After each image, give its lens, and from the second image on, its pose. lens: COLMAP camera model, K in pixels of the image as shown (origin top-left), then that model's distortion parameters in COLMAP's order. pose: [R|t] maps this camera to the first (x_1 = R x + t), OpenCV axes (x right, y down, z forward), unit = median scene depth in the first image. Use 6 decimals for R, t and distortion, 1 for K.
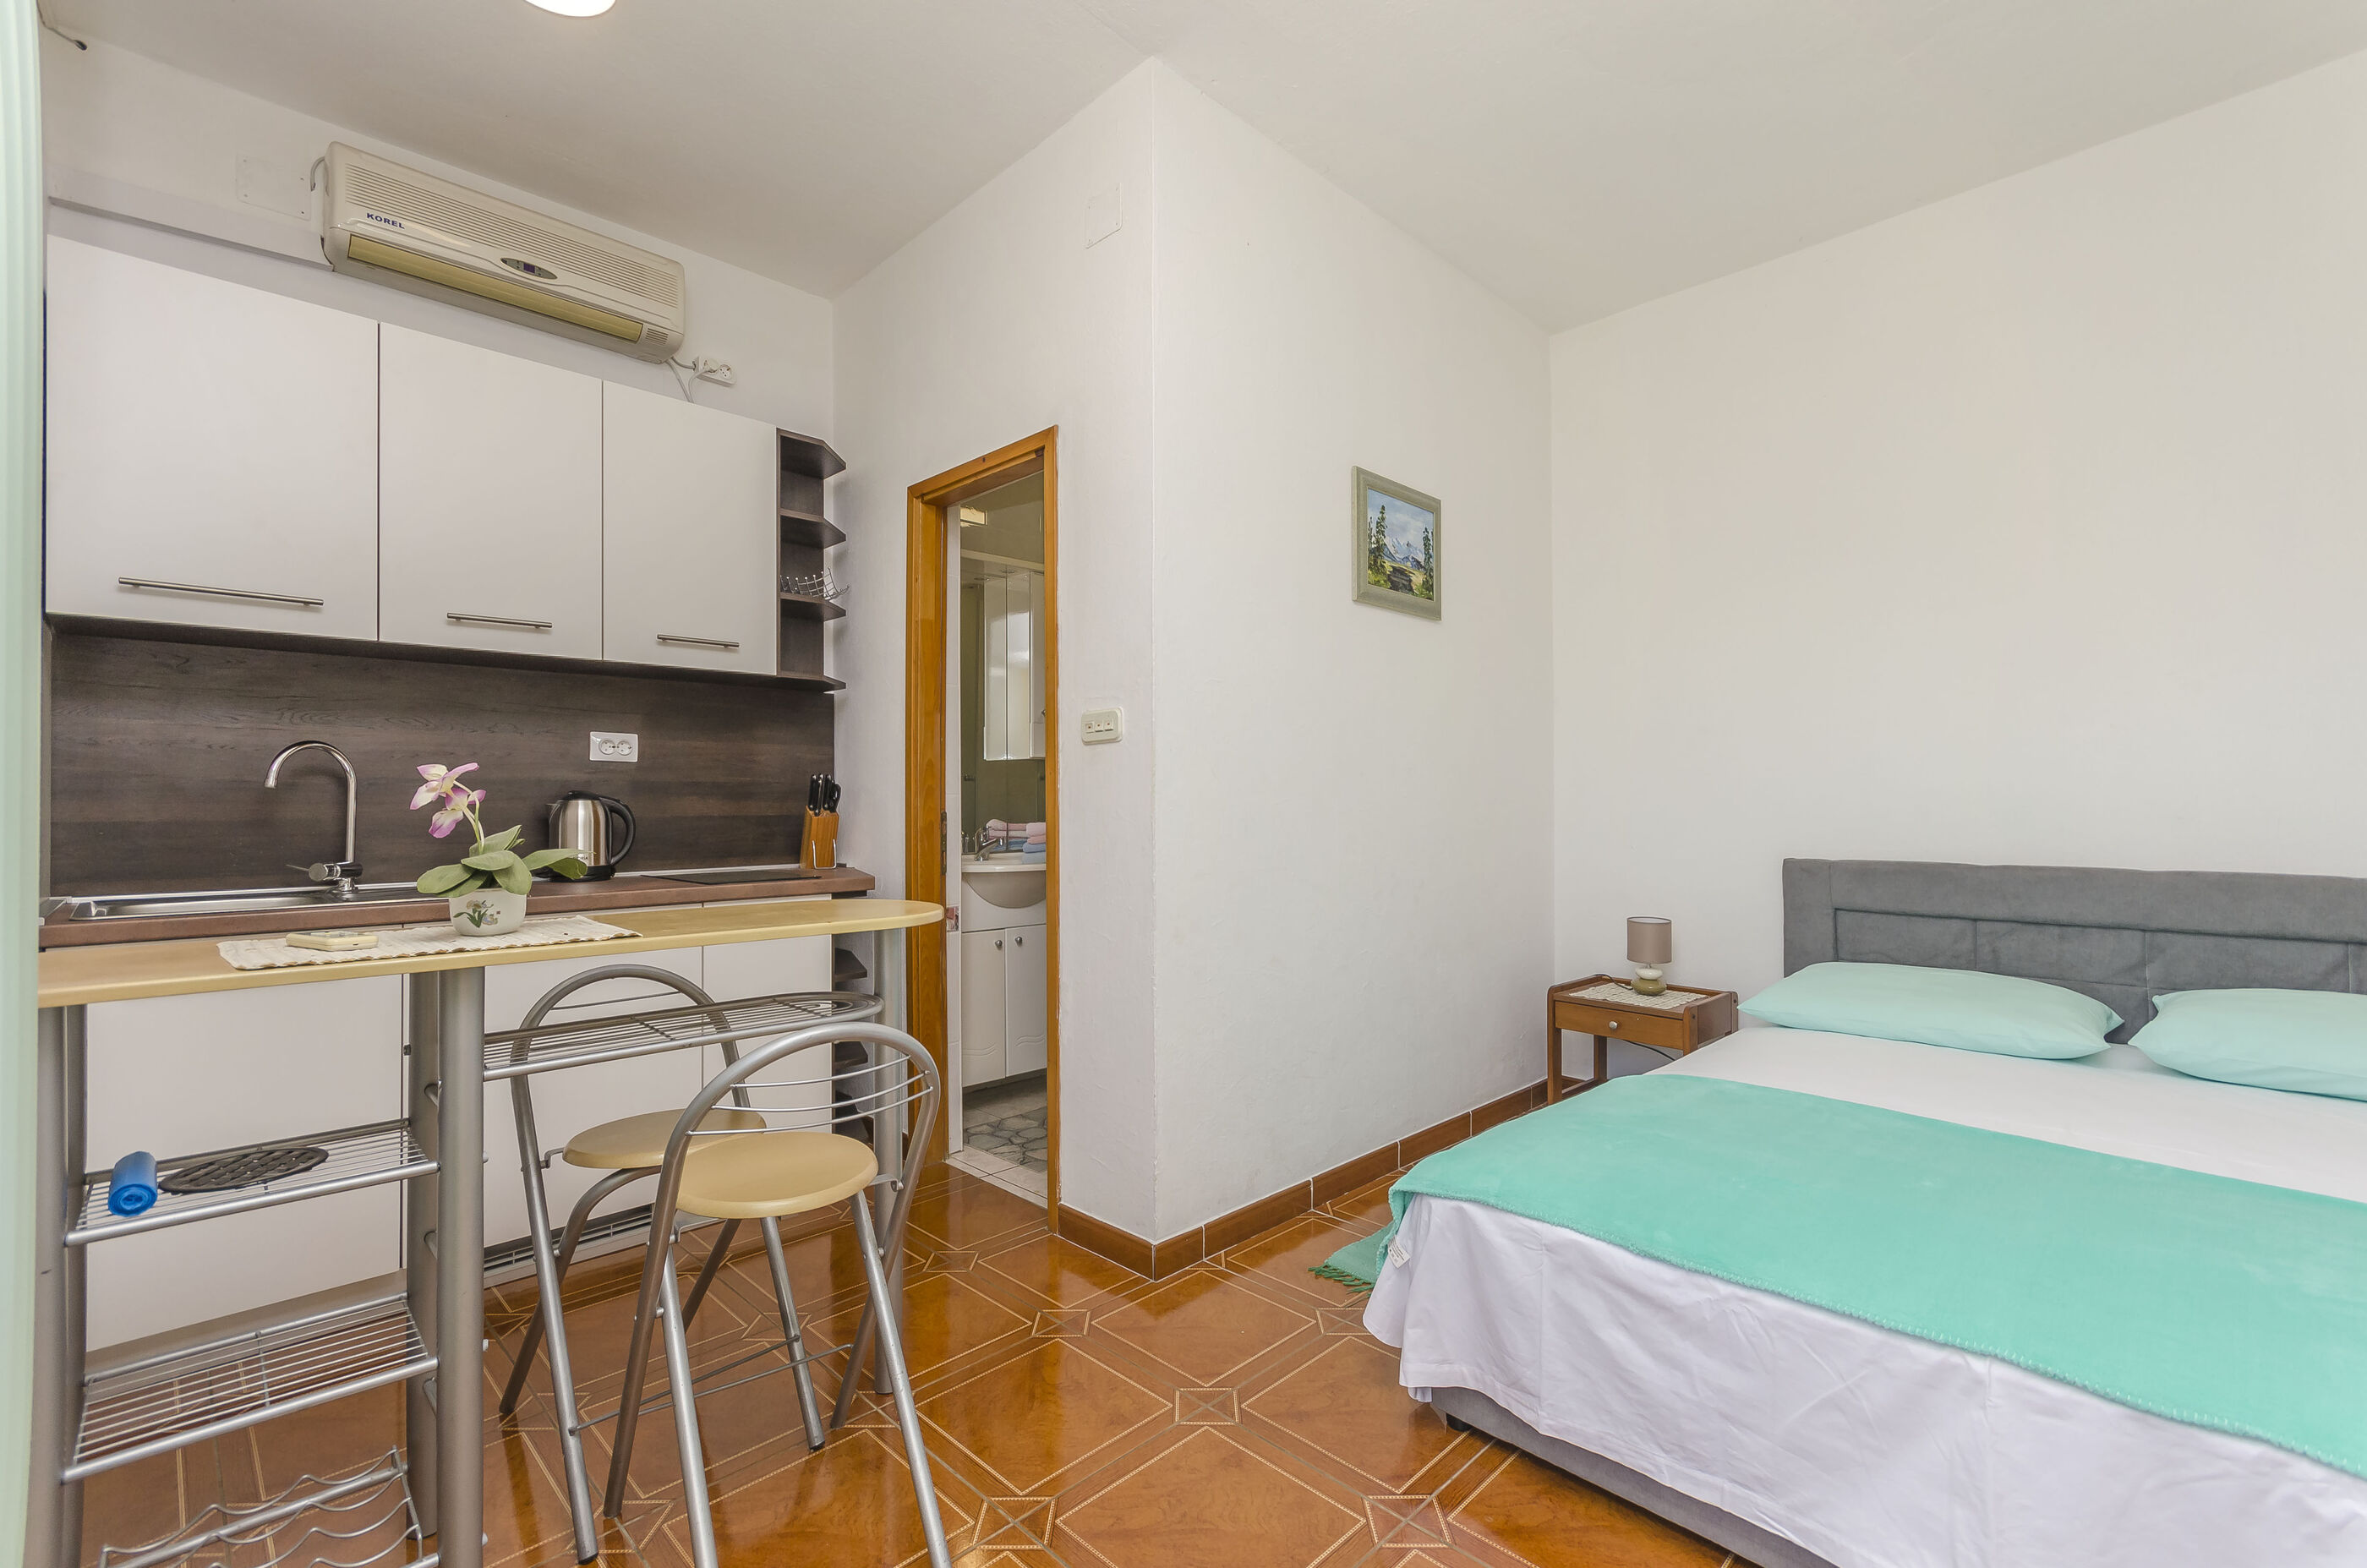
lens RADIAL K [[1030.8, 0, 1200.4], [0, 1030.8, 812.5], [0, 0, 1]] dist [-0.002112, -0.000155]
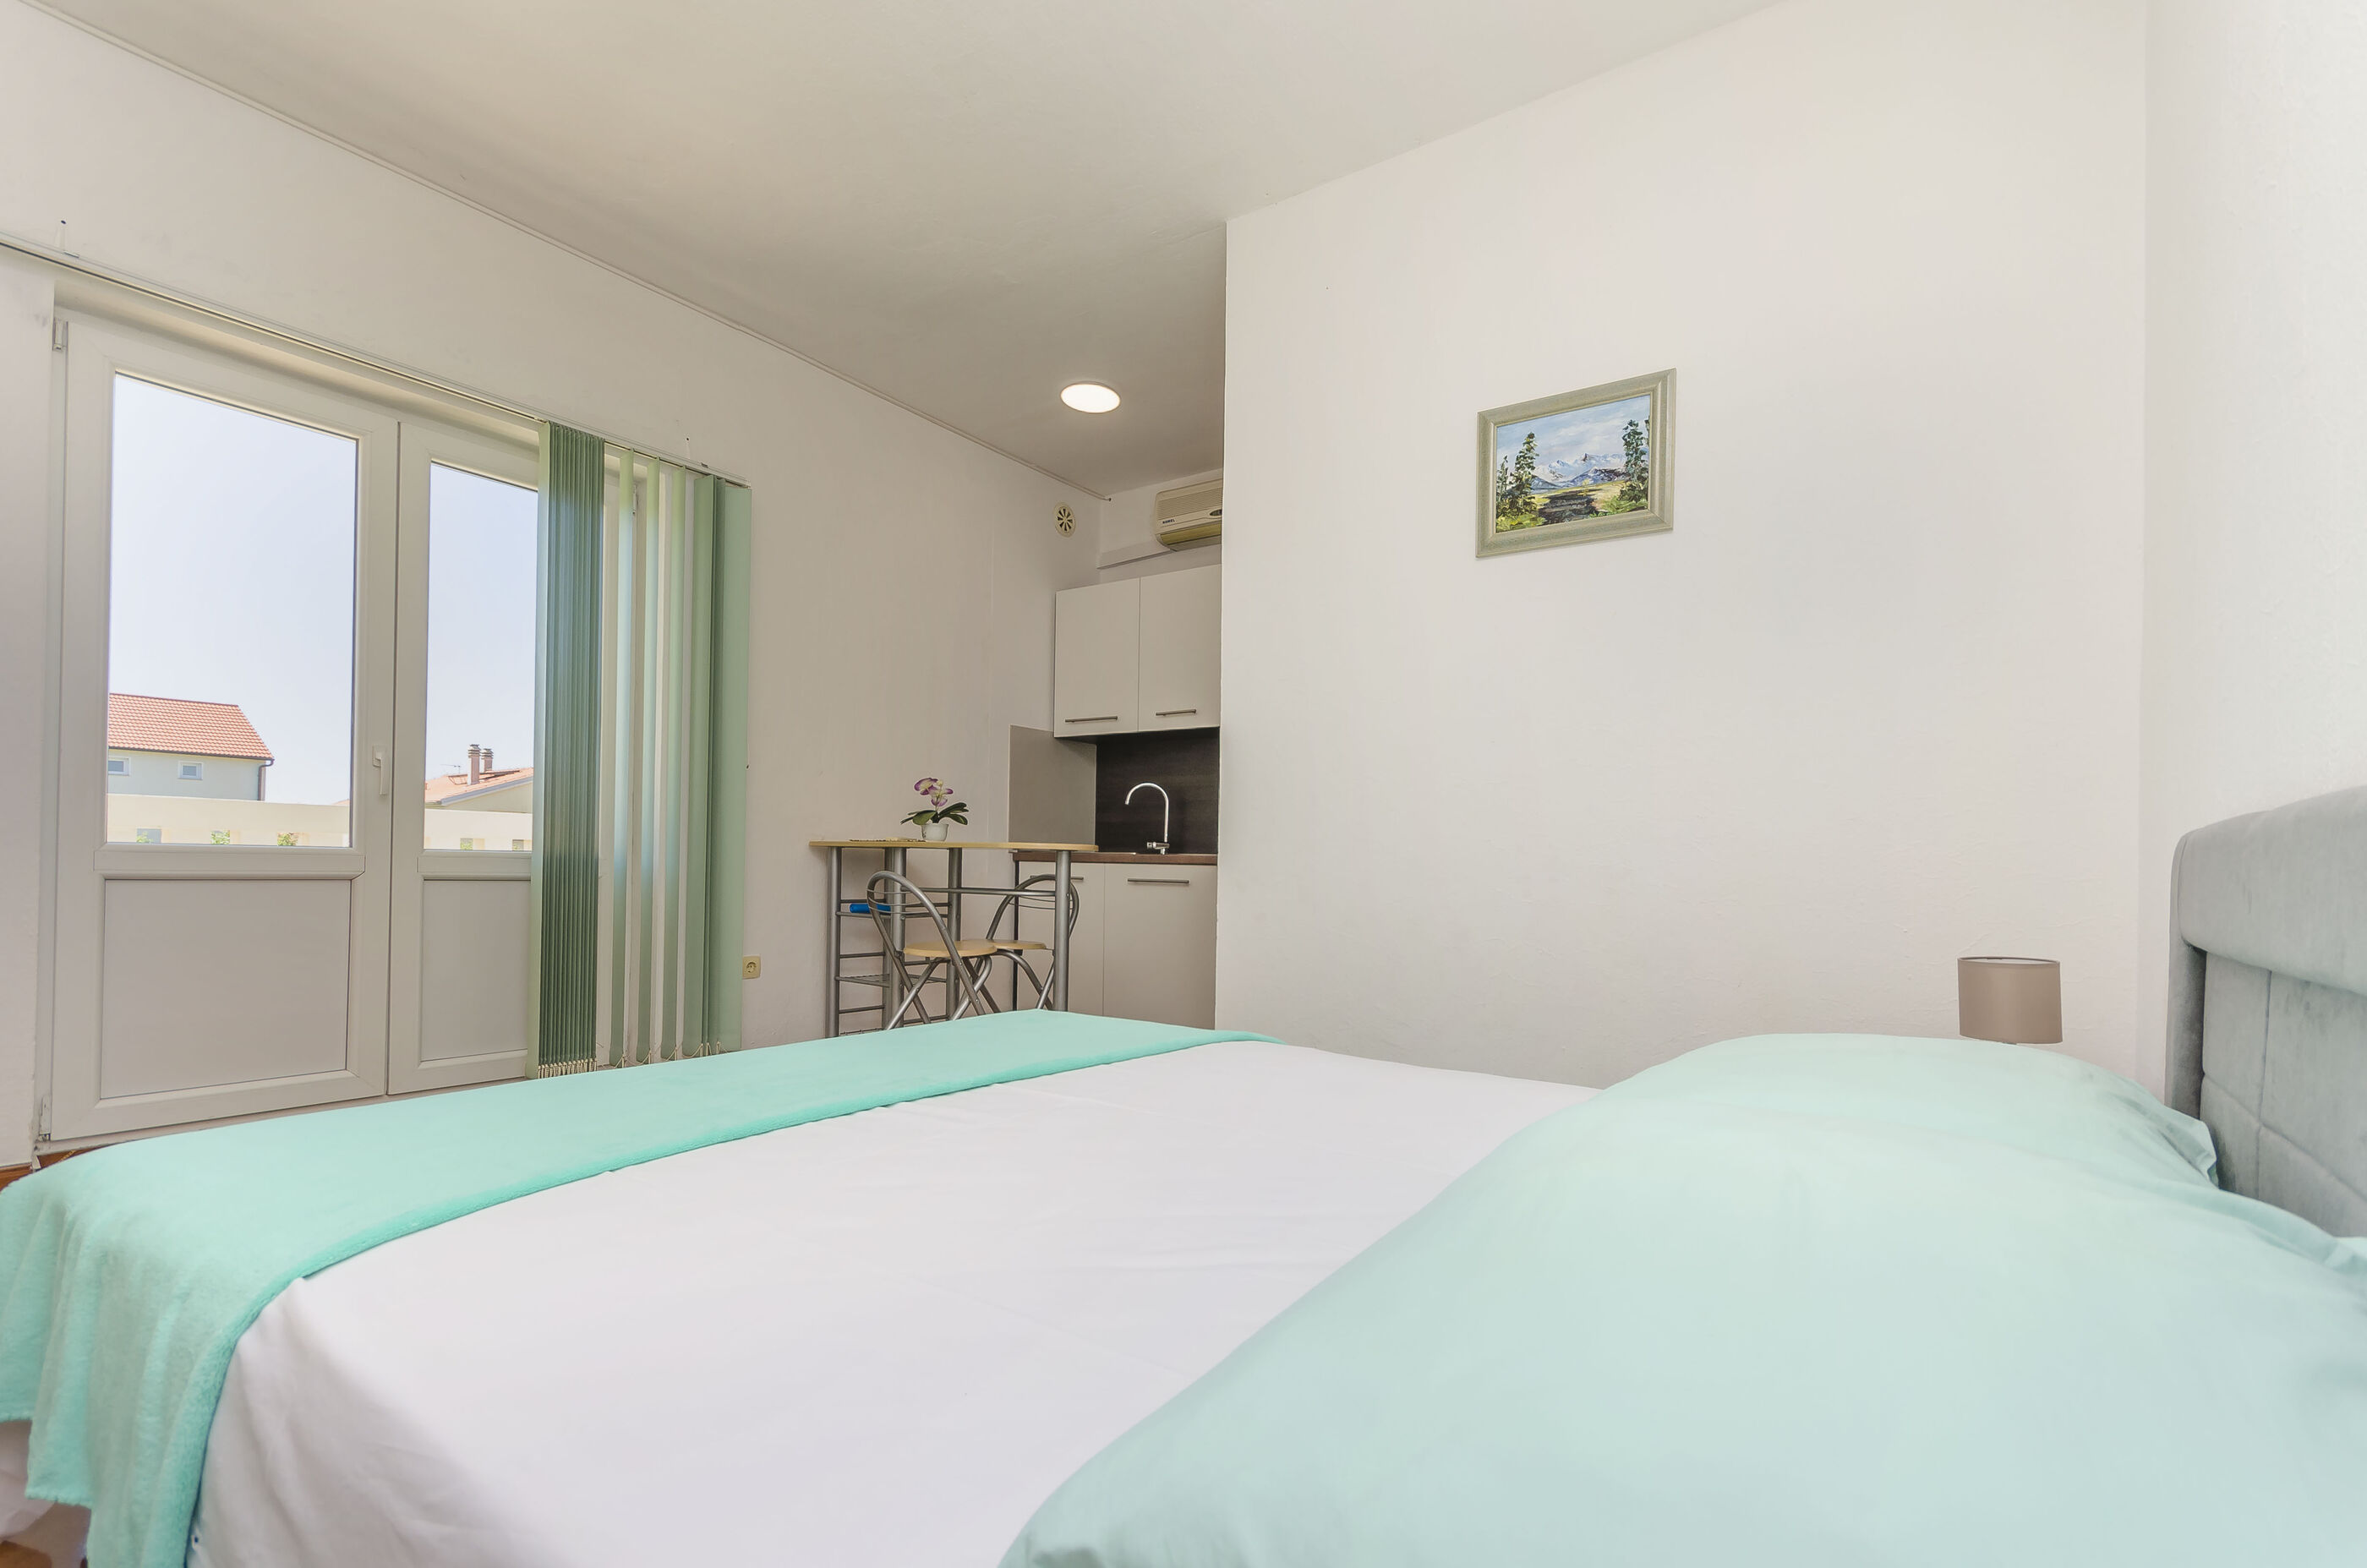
lens RADIAL K [[1053.3, 0, 1186.6], [0, 1053.3, 866.1], [0, 0, 1]] dist [0.004667, 0.000447]
pose [[0.159481, 0.007312, -0.987174, 0.994505], [-0.041558, 0.999136, 0.000687, 0.076242], [0.986326, 0.040916, 0.159647, 0.578666]]
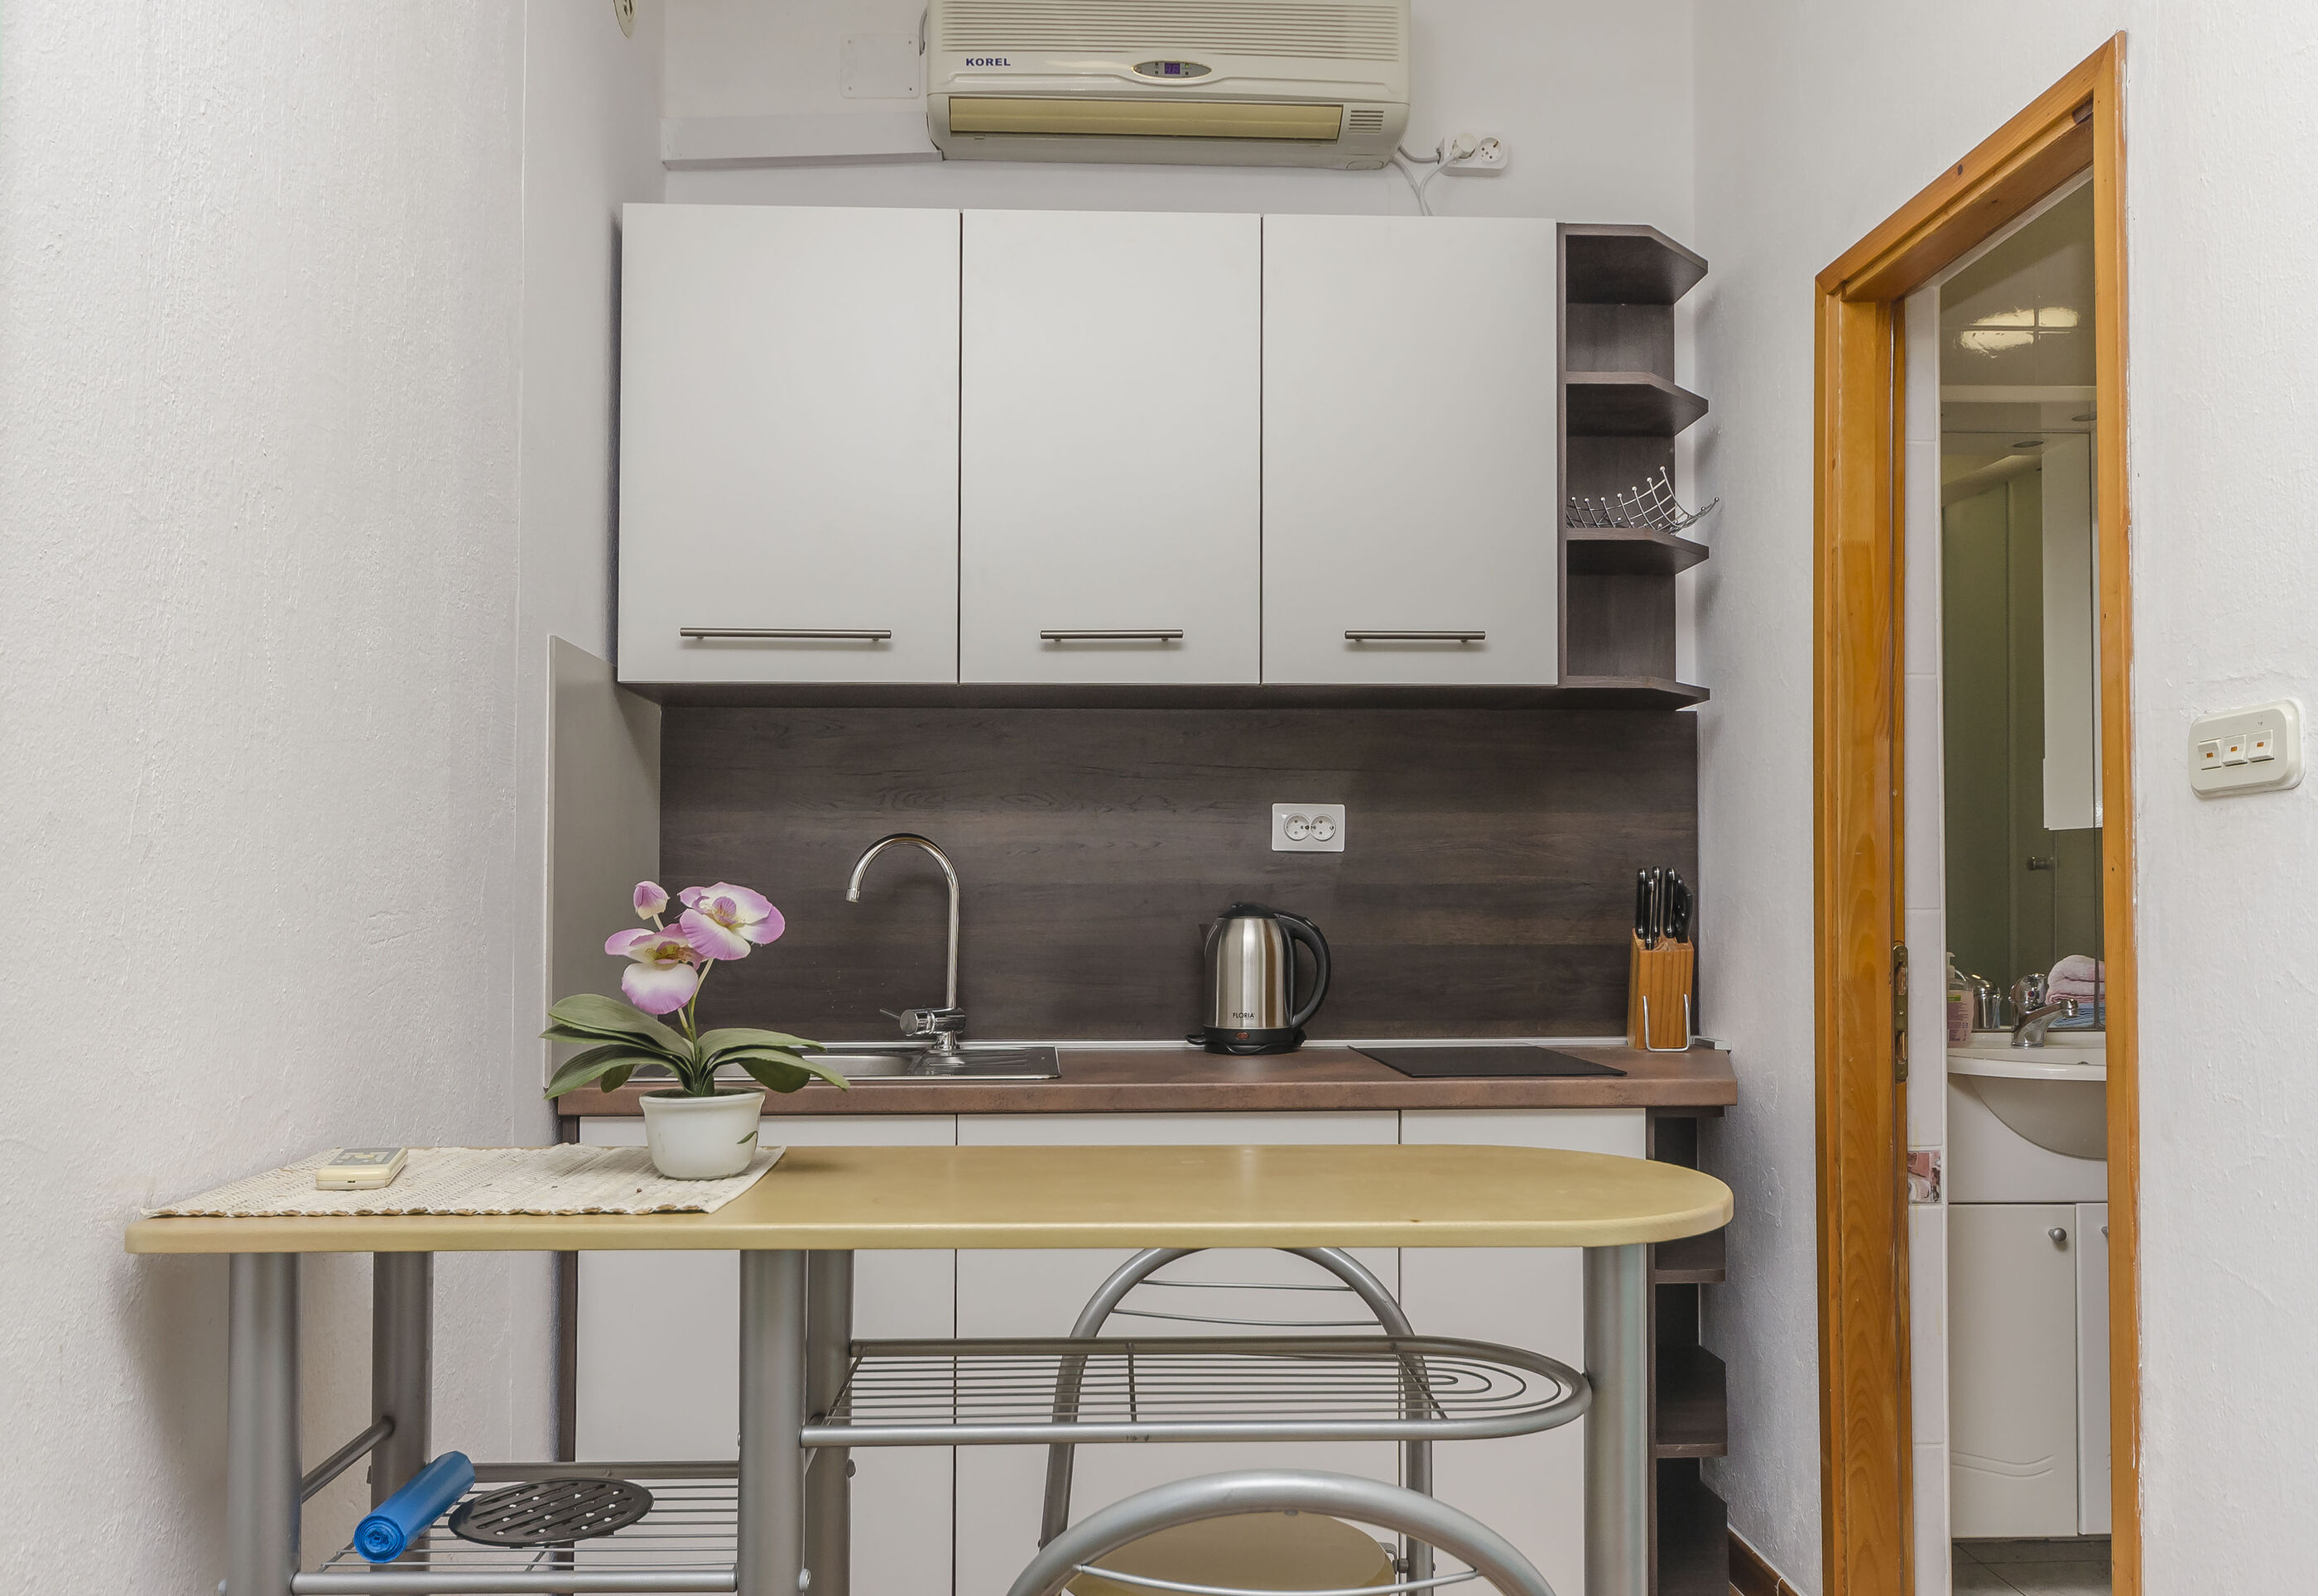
lens RADIAL K [[1766.1, 0, 1086.5], [0, 1766.1, 866.5], [0, 0, 1]] dist [0.001326, 0.000932]
pose [[0.722815, -0.009241, -0.690980, 0.041077], [-0.008681, 0.999710, -0.022450, -0.016769], [0.690987, 0.022225, 0.722526, 0.172318]]
